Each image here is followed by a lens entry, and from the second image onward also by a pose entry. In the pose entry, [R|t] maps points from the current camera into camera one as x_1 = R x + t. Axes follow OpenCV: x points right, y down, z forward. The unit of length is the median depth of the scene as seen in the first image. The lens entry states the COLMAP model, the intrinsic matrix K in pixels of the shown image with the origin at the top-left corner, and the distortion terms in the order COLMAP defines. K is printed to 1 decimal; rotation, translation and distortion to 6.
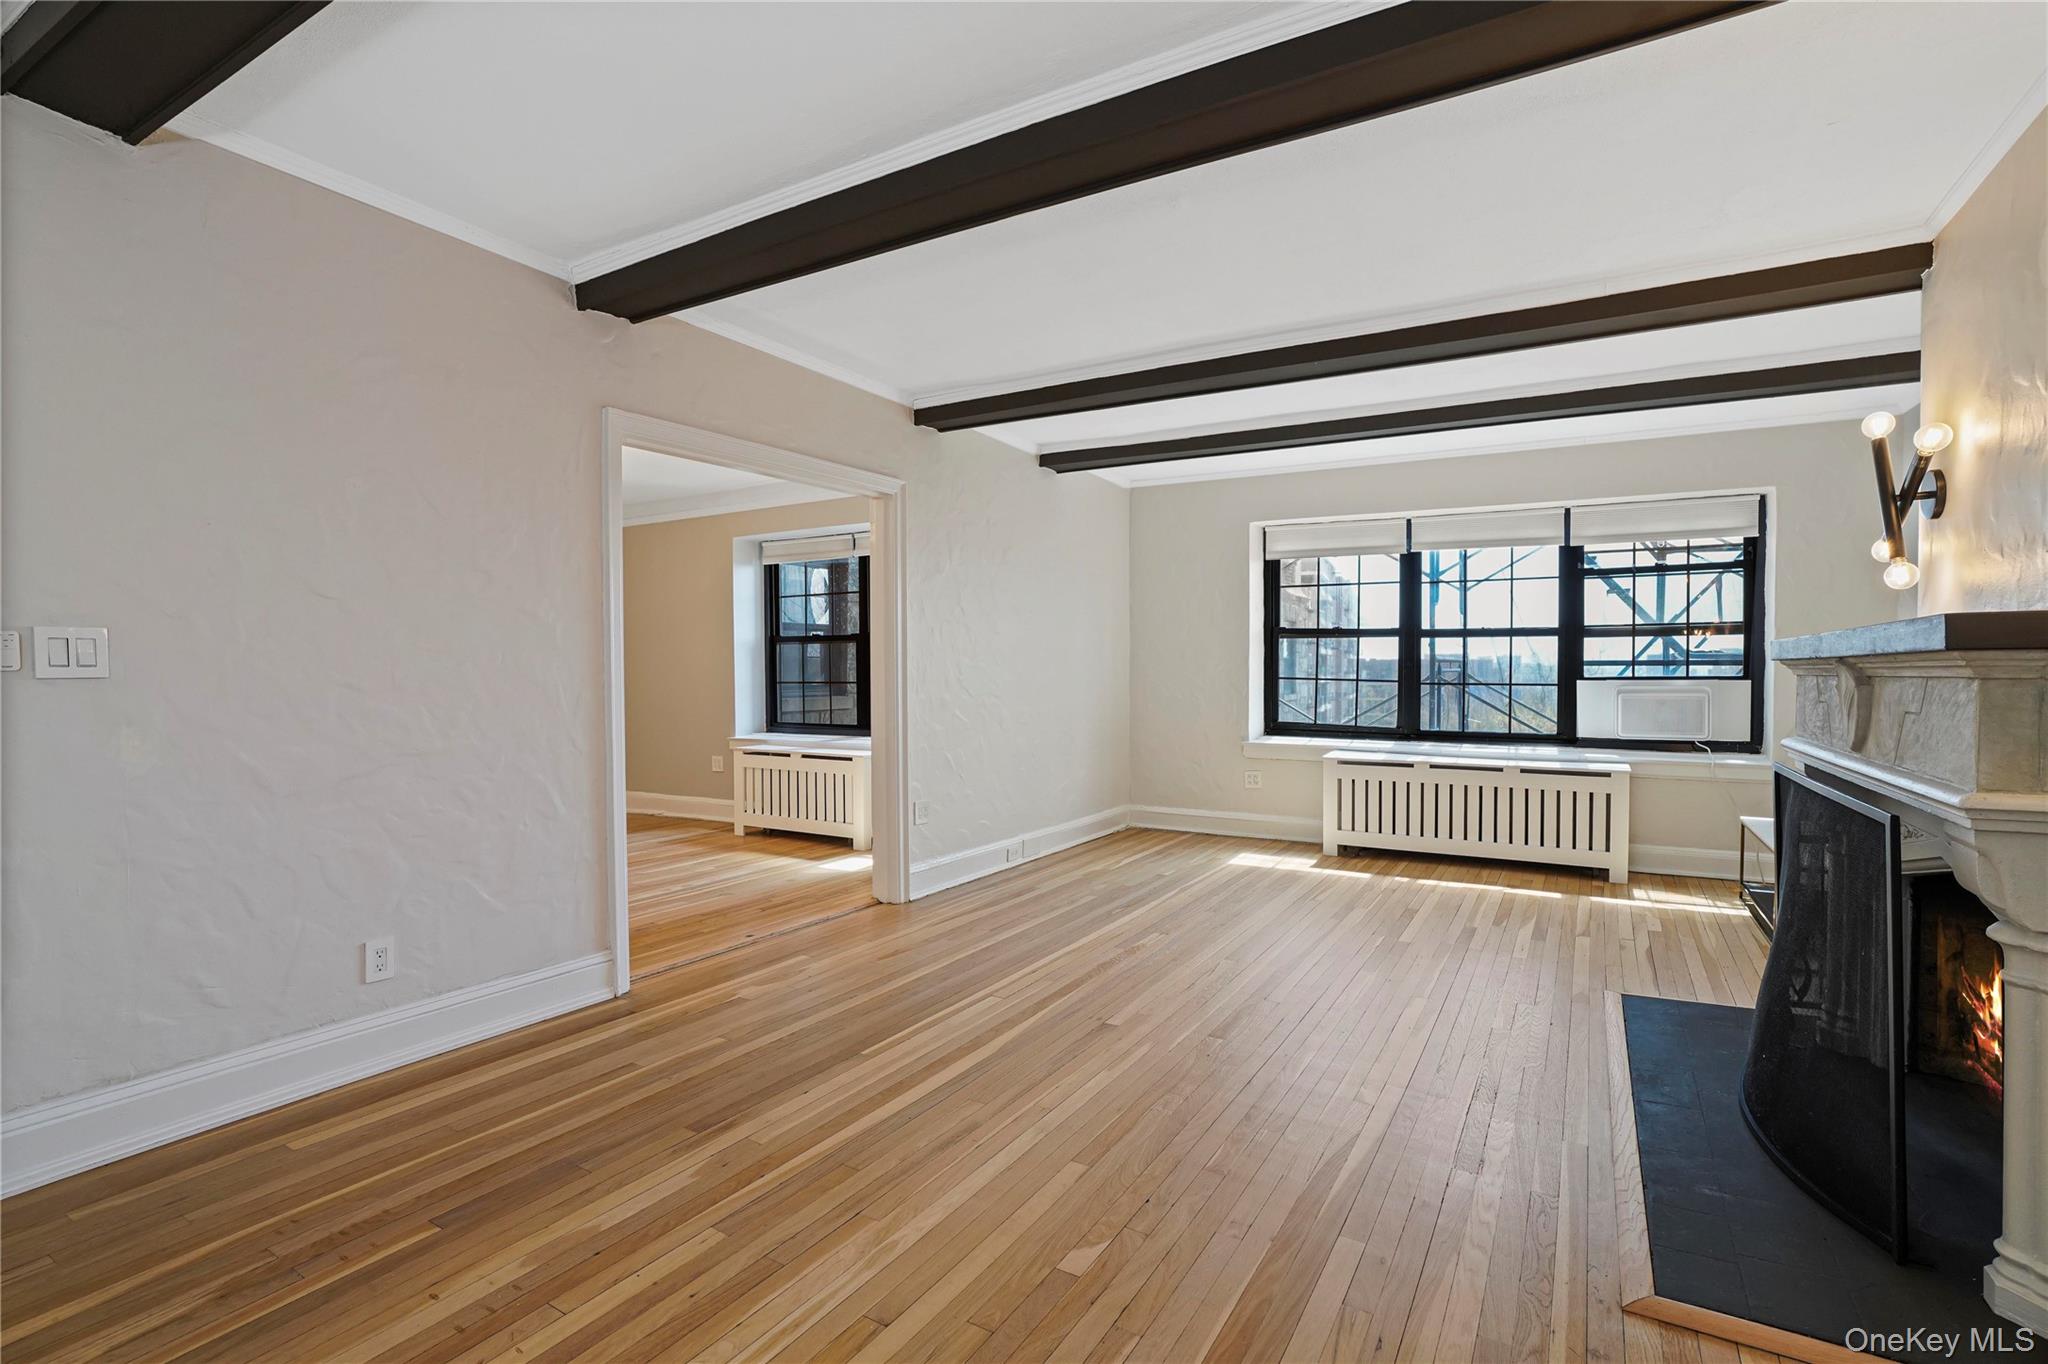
lens RADIAL K [[946.5, 0, 1037.9], [0, 946.5, 682.6], [0, 0, 1]] dist [-0.047383, 0.014379]
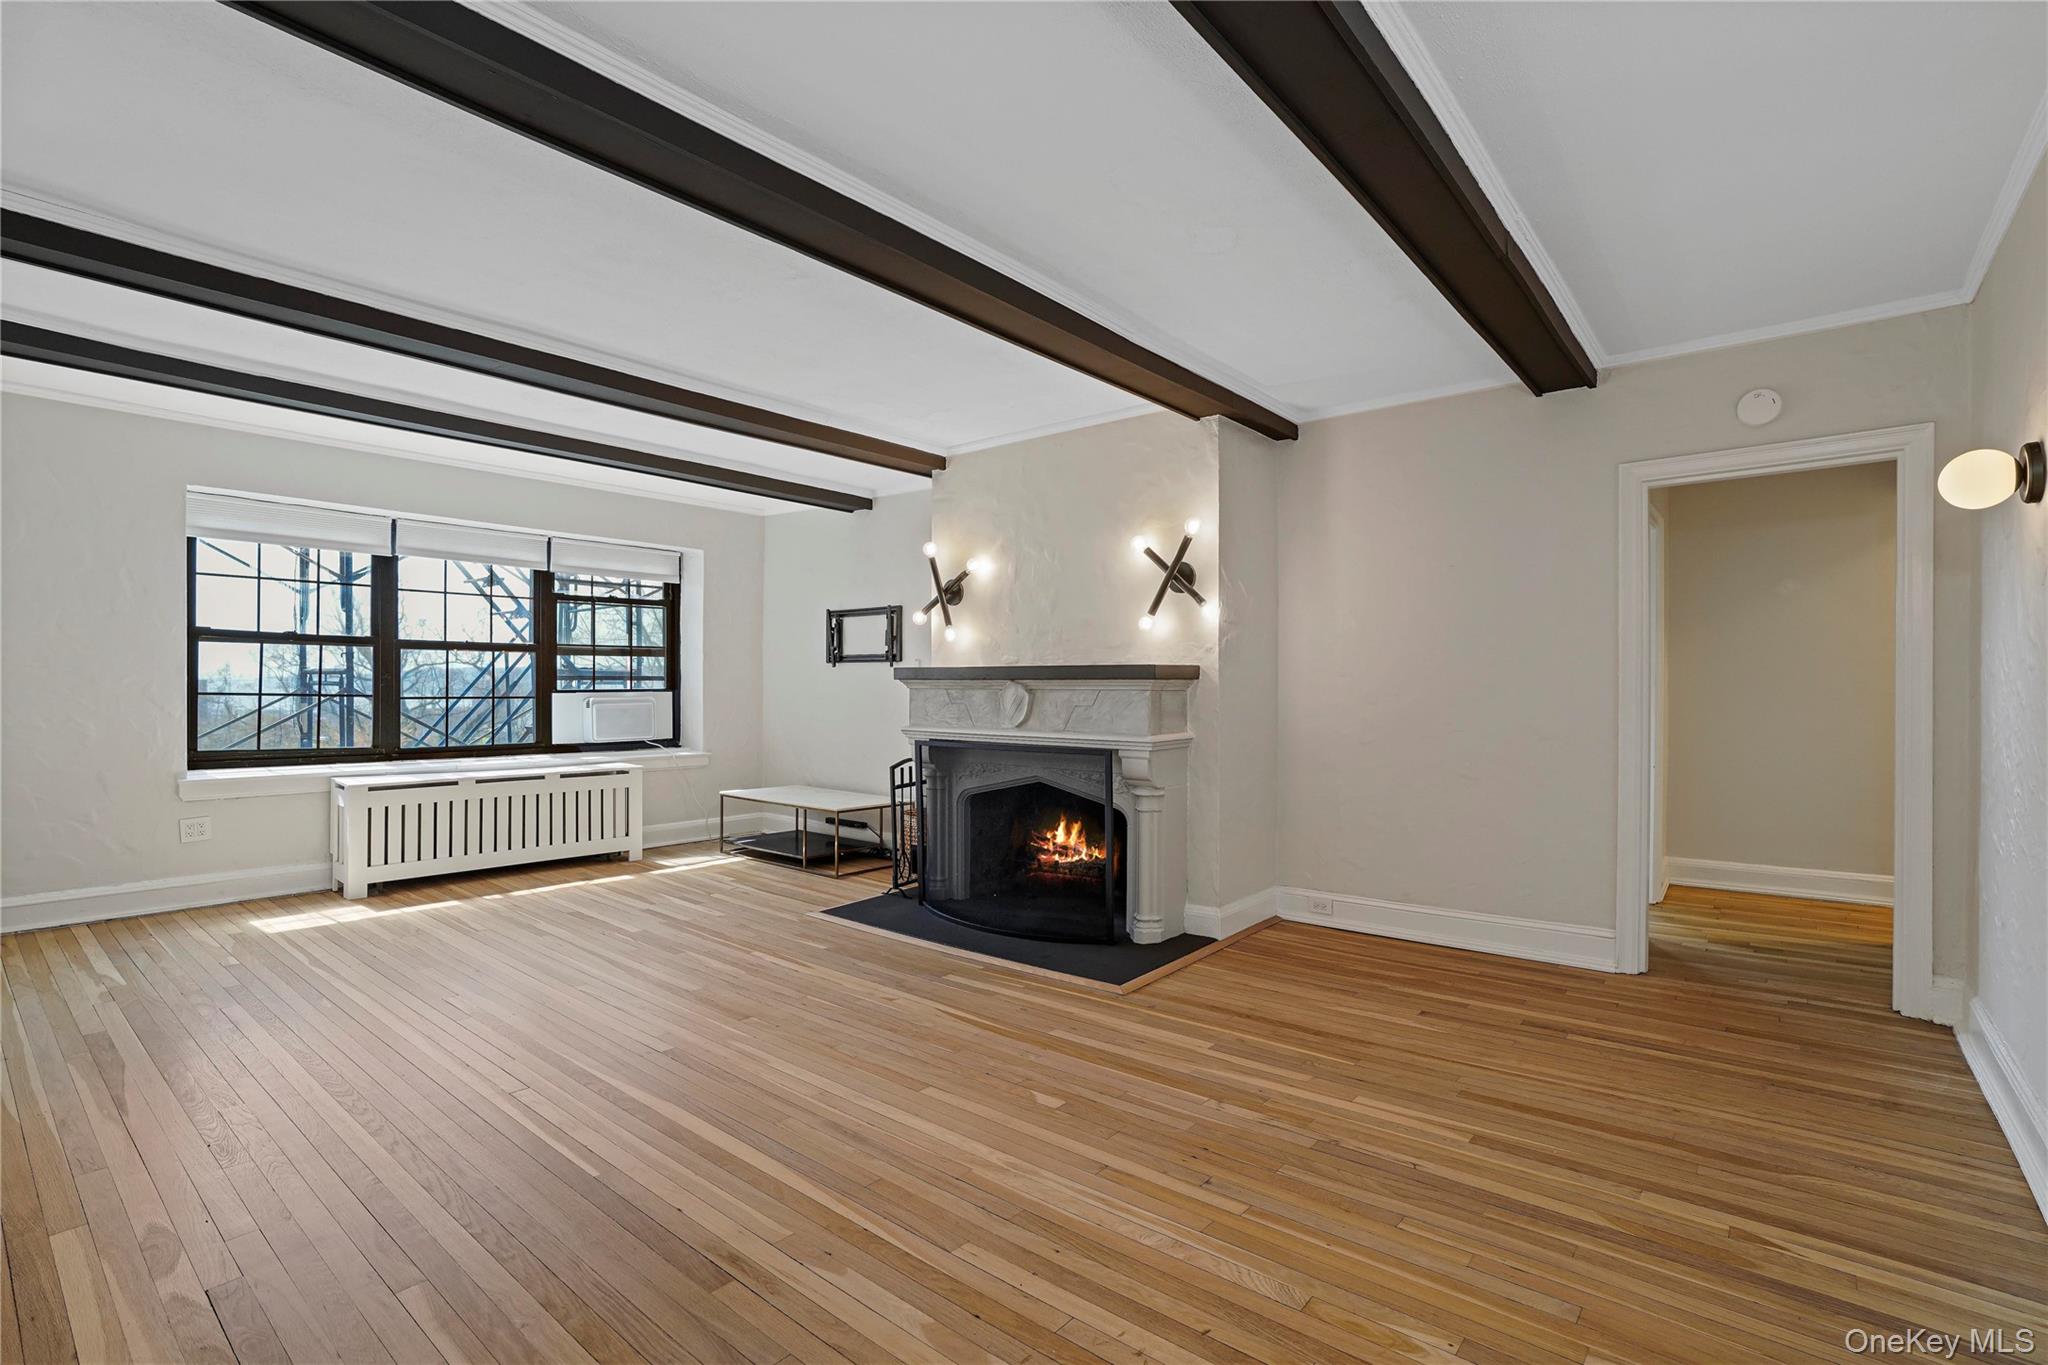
lens RADIAL K [[956.1, 0, 1038.4], [0, 956.1, 692.8], [0, 0, 1]] dist [-0.057125, 0.029031]
pose [[0.156358, -0.008320, 0.987665, -0.659781], [0.009792, 0.999928, 0.006873, -0.007349], [-0.987652, 0.008597, 0.156428, 0.373094]]
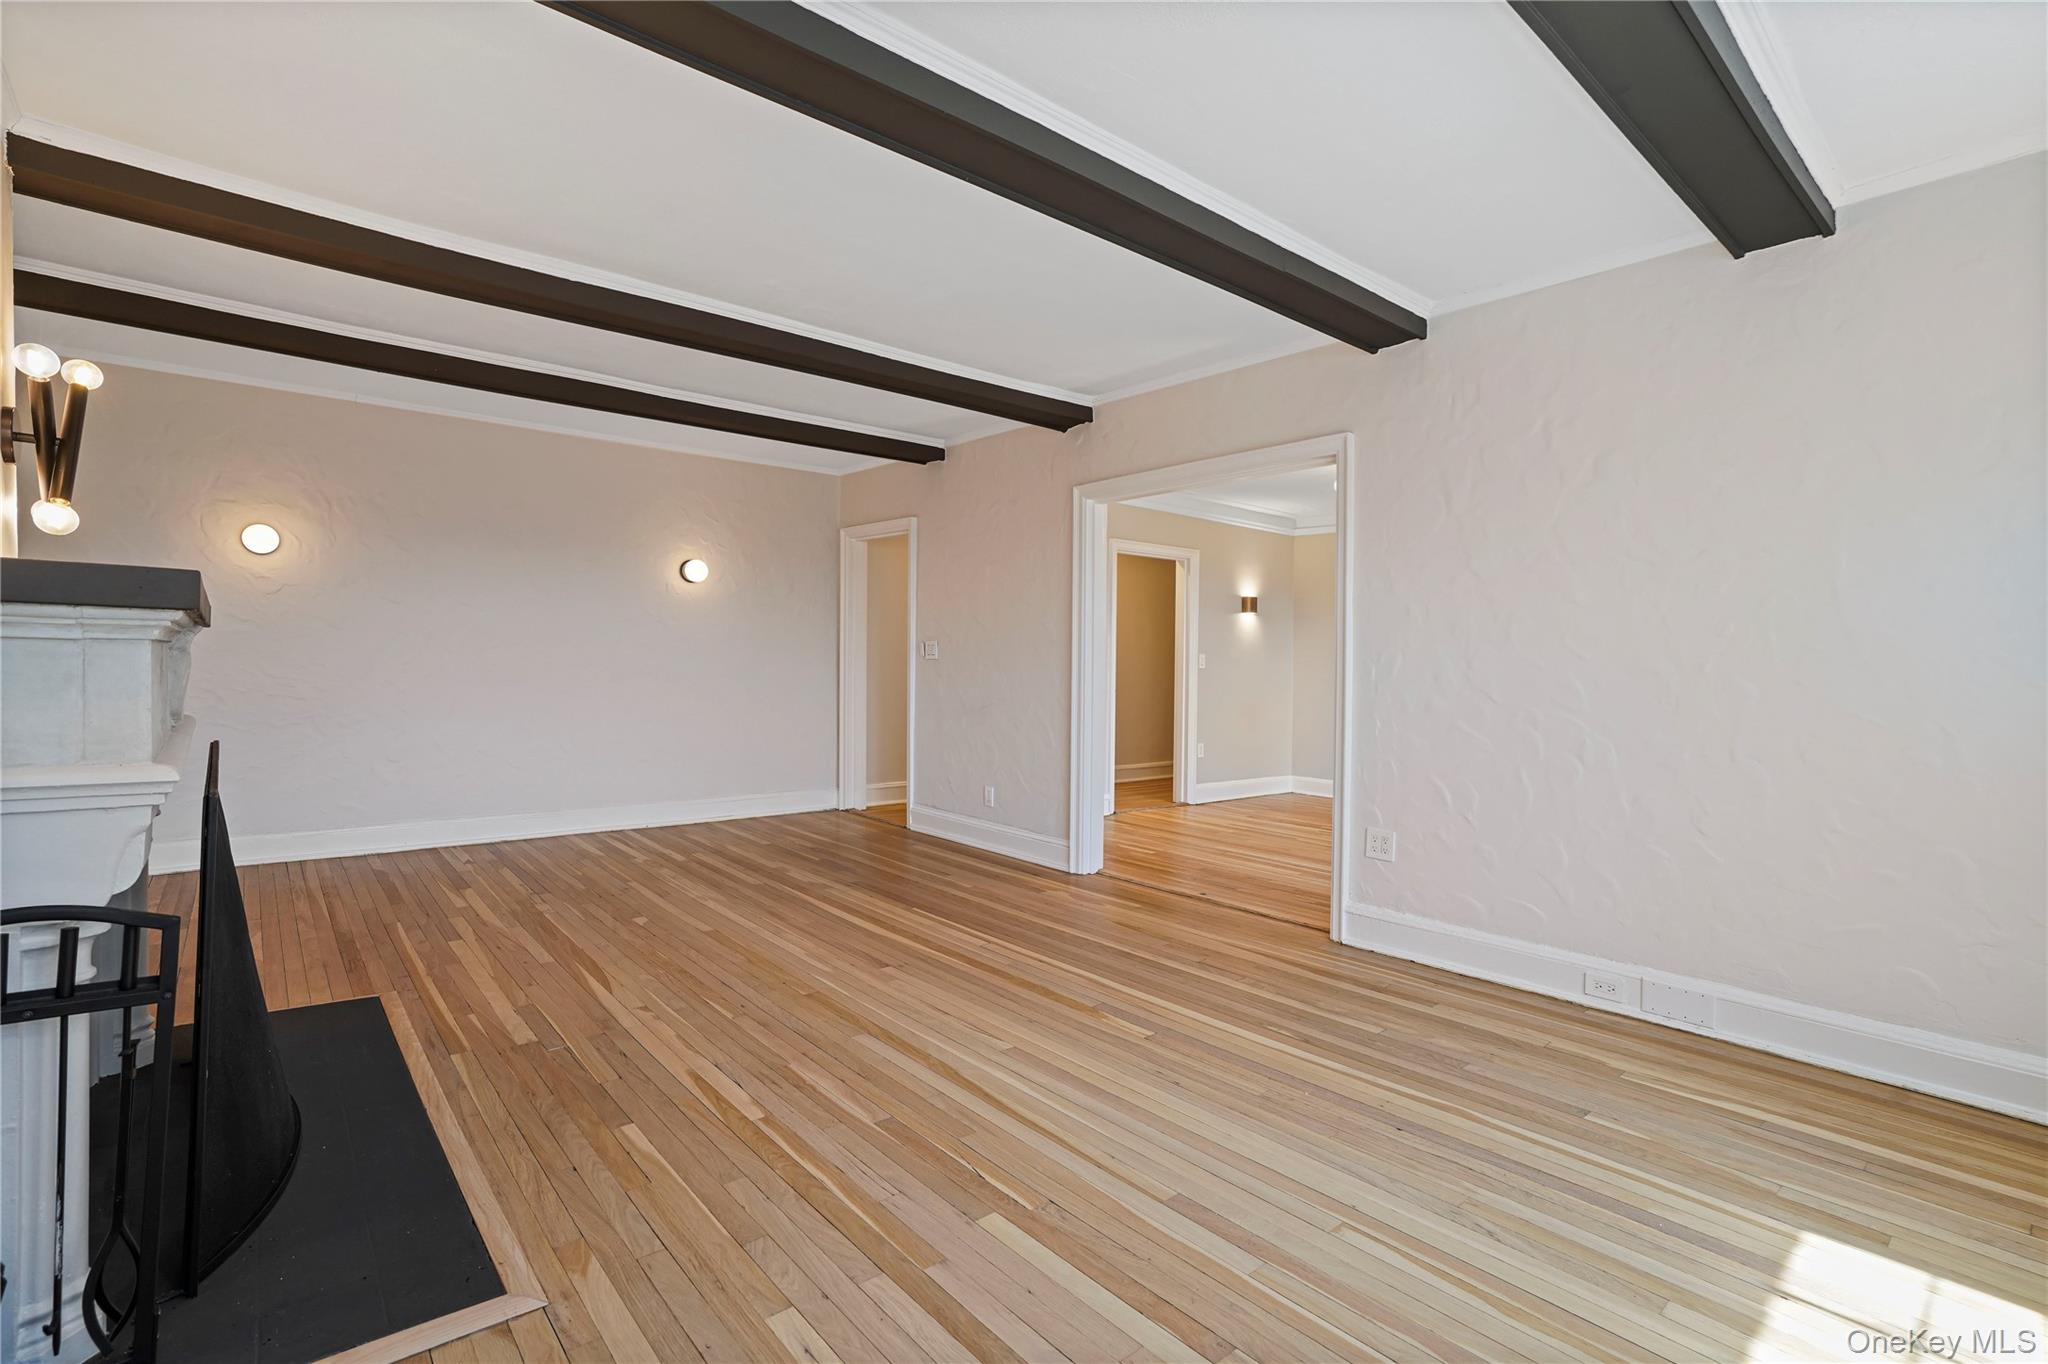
lens RADIAL K [[944.4, 0, 1047.4], [0, 944.4, 659.6], [0, 0, 1]] dist [-0.035768, 0.000149]
pose [[-0.311552, -0.010197, -0.950174, 0.872172], [-0.029786, 0.999556, -0.000961, -0.006864], [0.949762, 0.028003, -0.311717, 1.222303]]
